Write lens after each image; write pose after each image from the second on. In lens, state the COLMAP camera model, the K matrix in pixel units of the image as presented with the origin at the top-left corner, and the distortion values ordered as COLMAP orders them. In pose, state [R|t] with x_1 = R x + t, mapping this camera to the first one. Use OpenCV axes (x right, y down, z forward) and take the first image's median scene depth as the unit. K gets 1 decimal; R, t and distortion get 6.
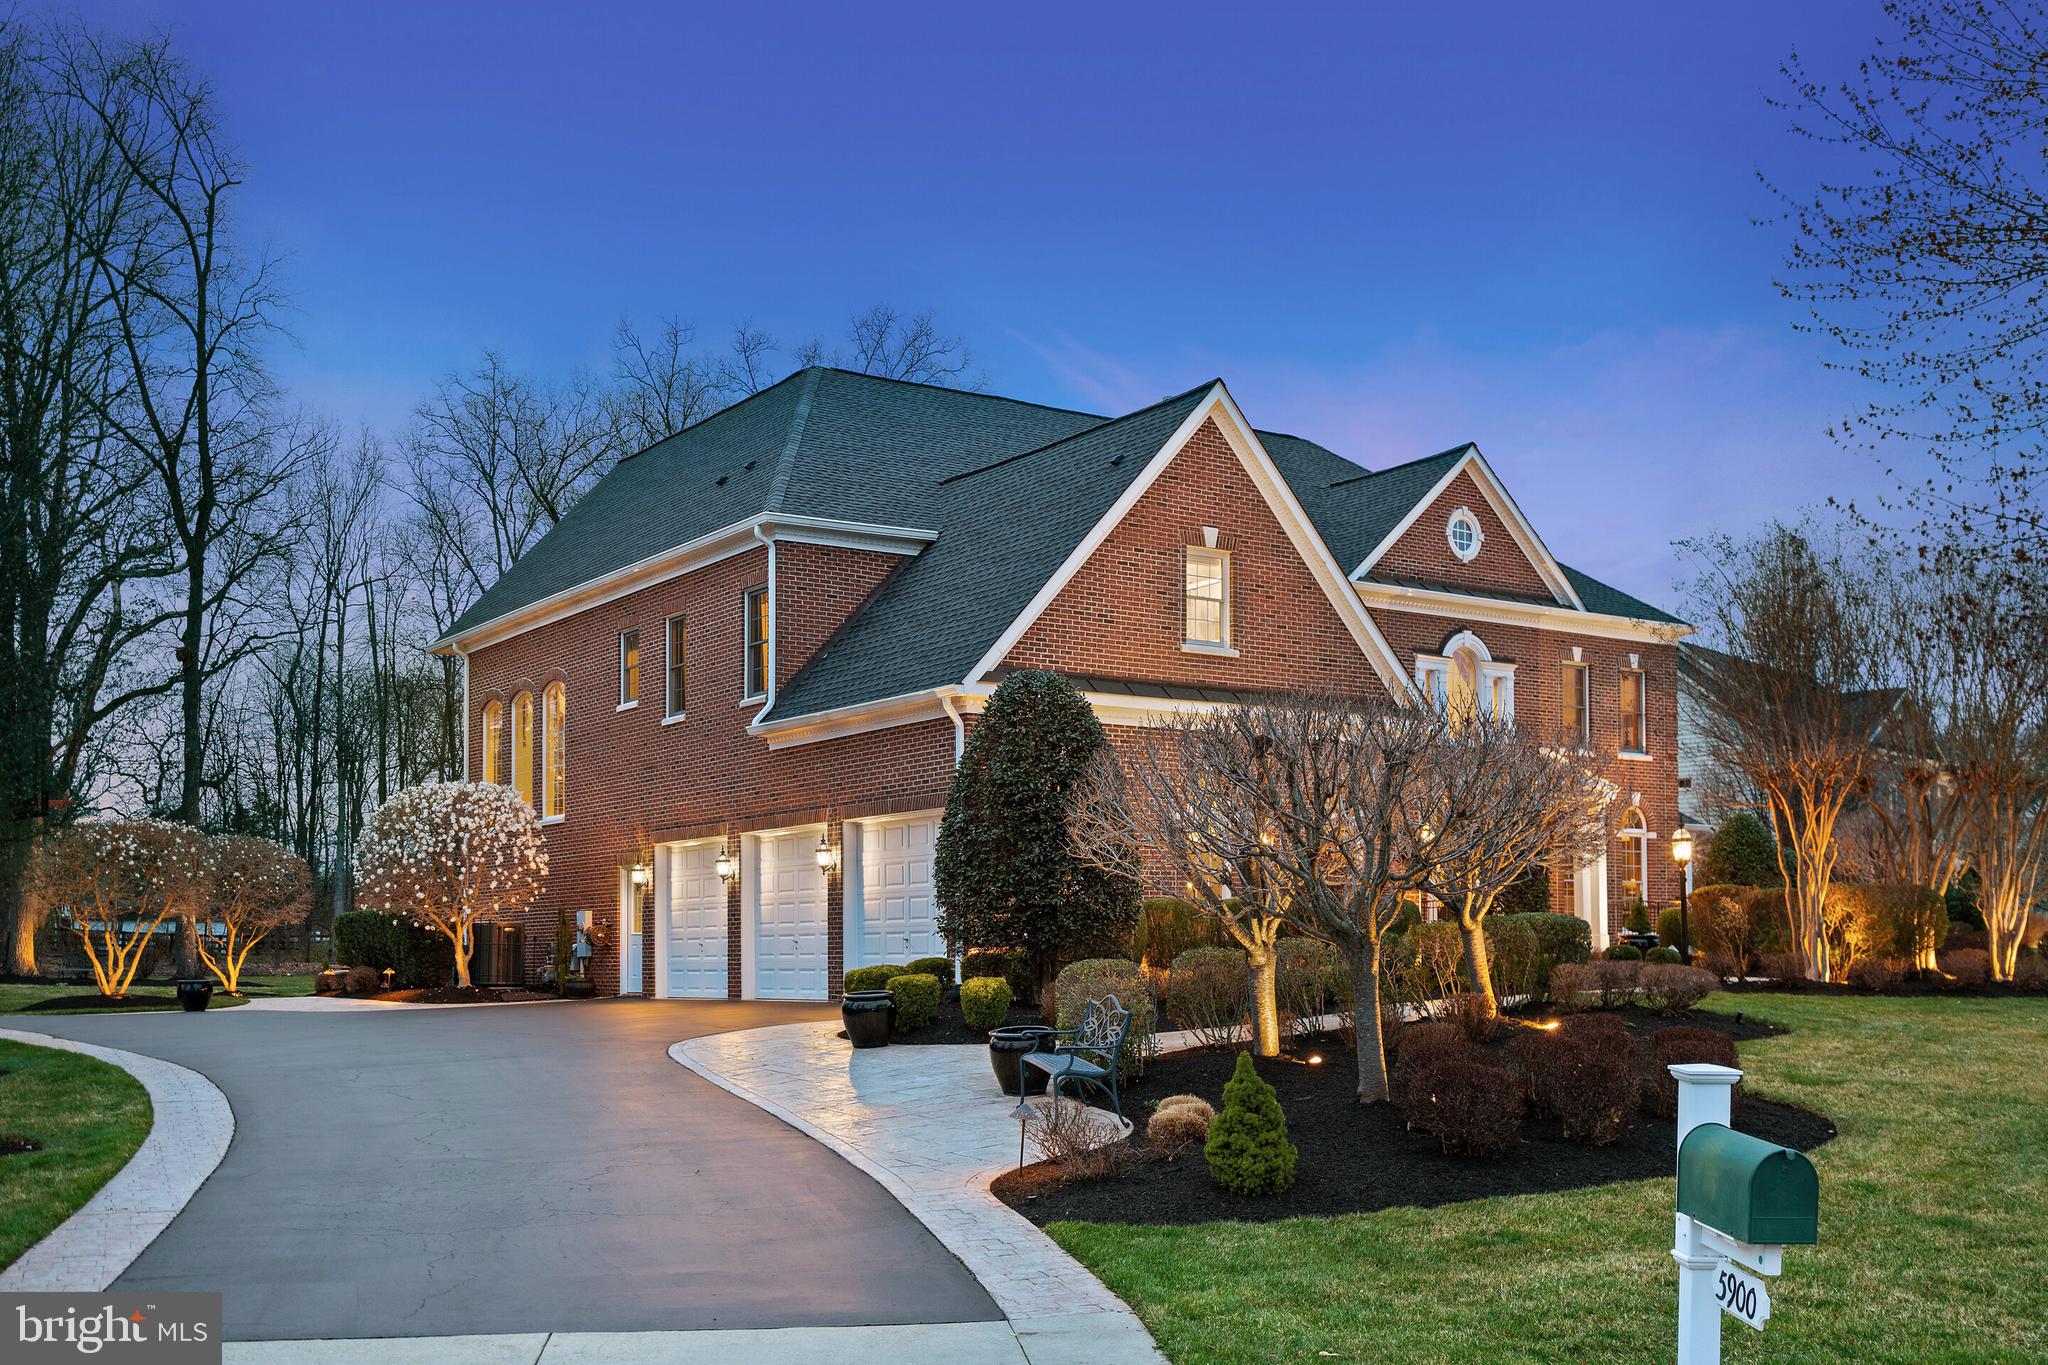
lens RADIAL K [[2062.3, 0, 1036.9], [0, 2062.3, 670.6], [0, 0, 1]] dist [0.030446, 0.000000]
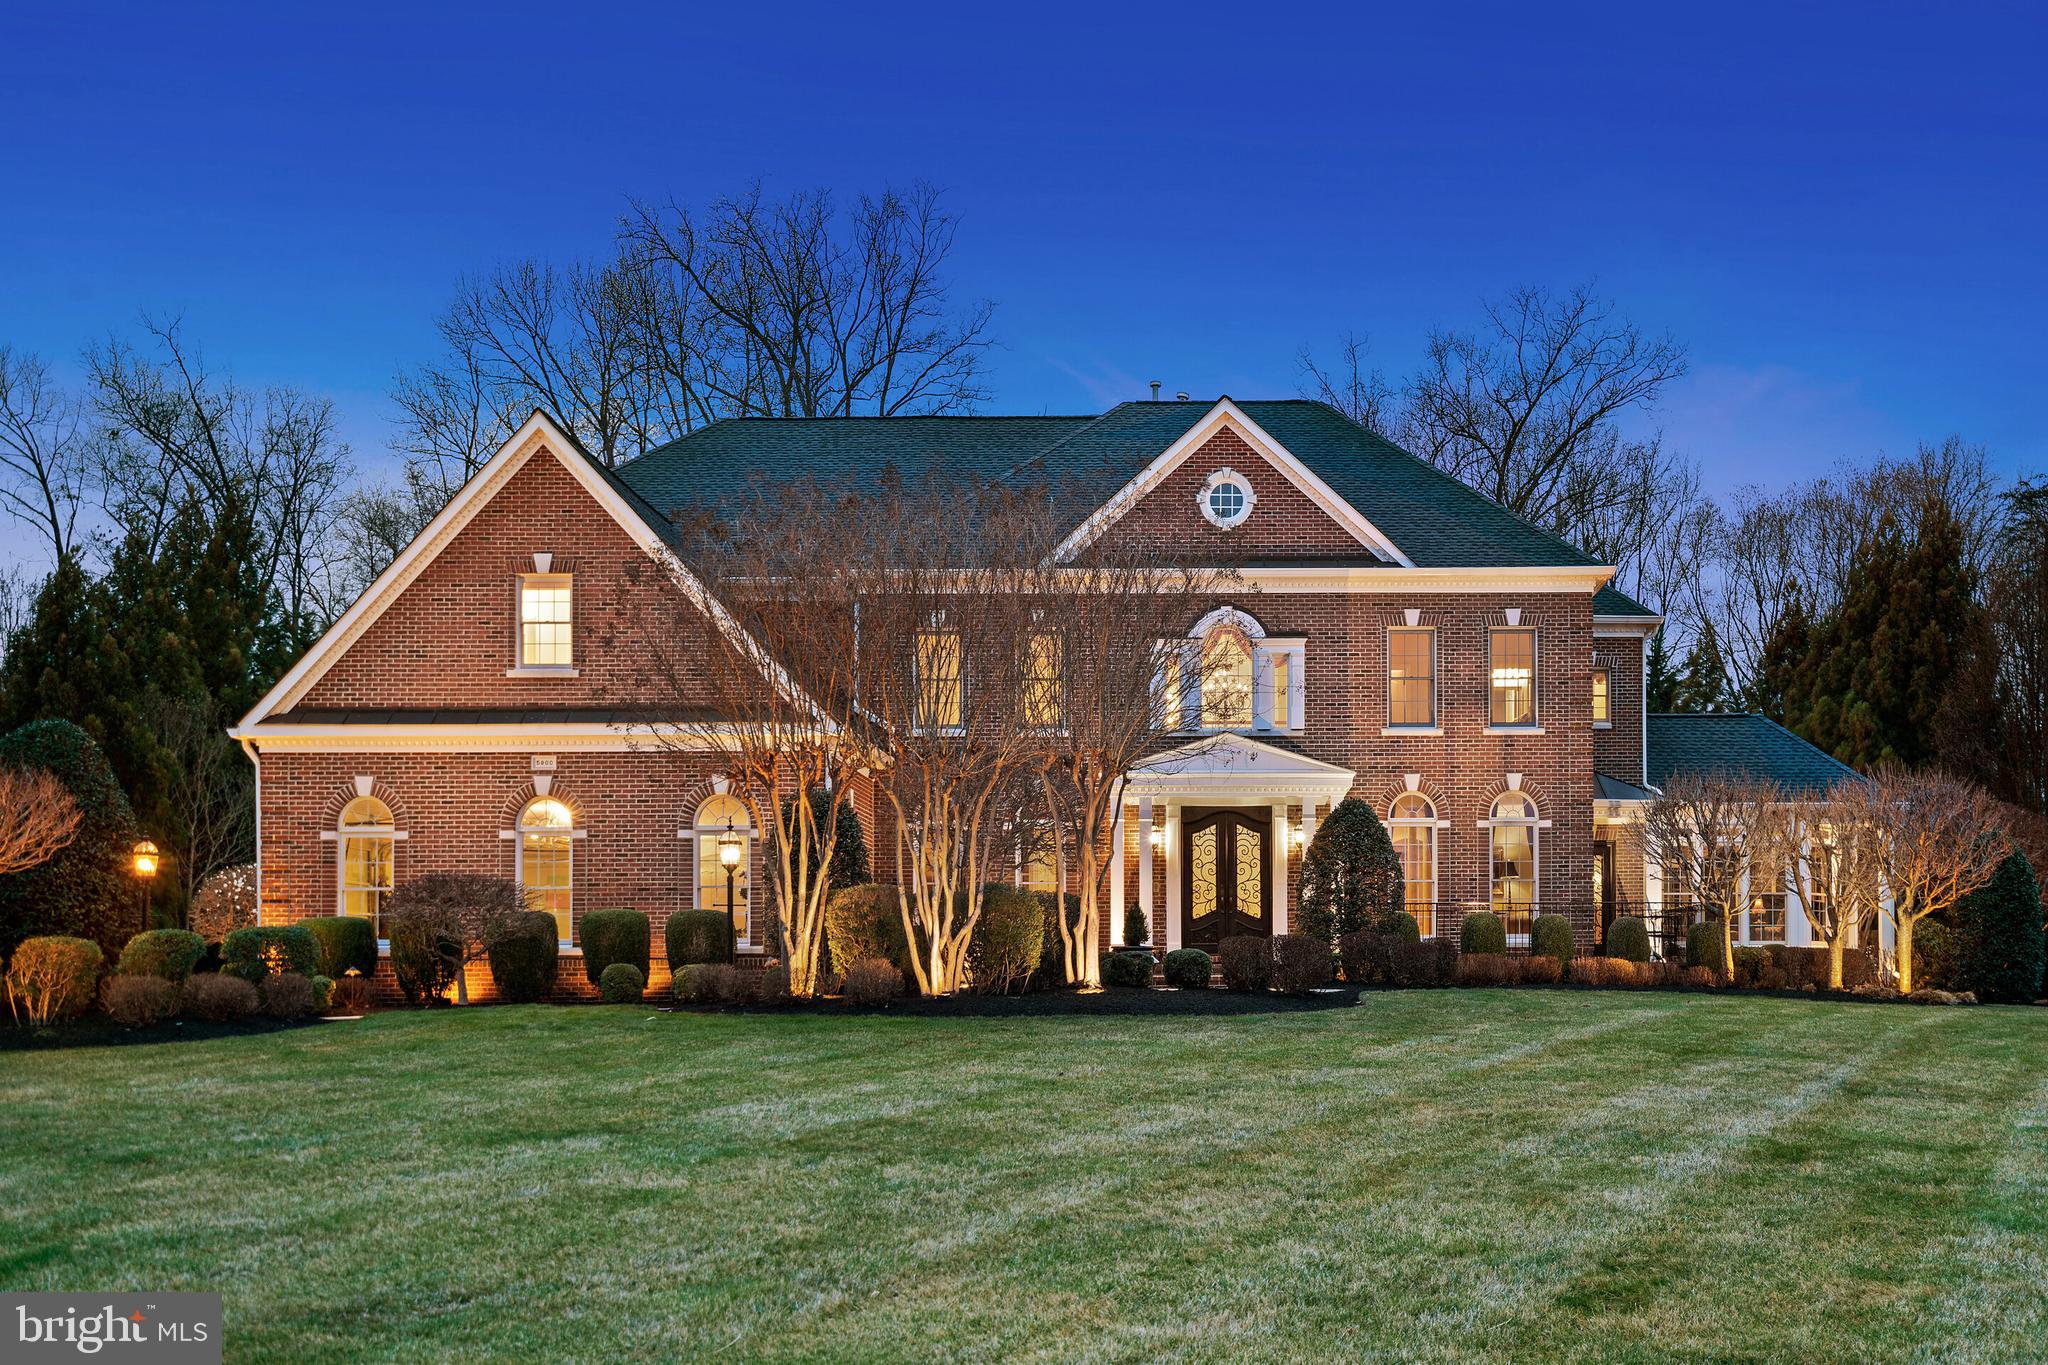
lens RADIAL K [[2062.3, 0, 985.6], [0, 2062.3, 717.3], [0, 0, 1]] dist [0.030446, 0.000000]
pose [[0.816789, -0.070425, -0.572622, 0.628505], [0.078348, 0.996867, -0.010847, 0.029864], [0.571592, -0.036004, 0.819748, 0.203648]]
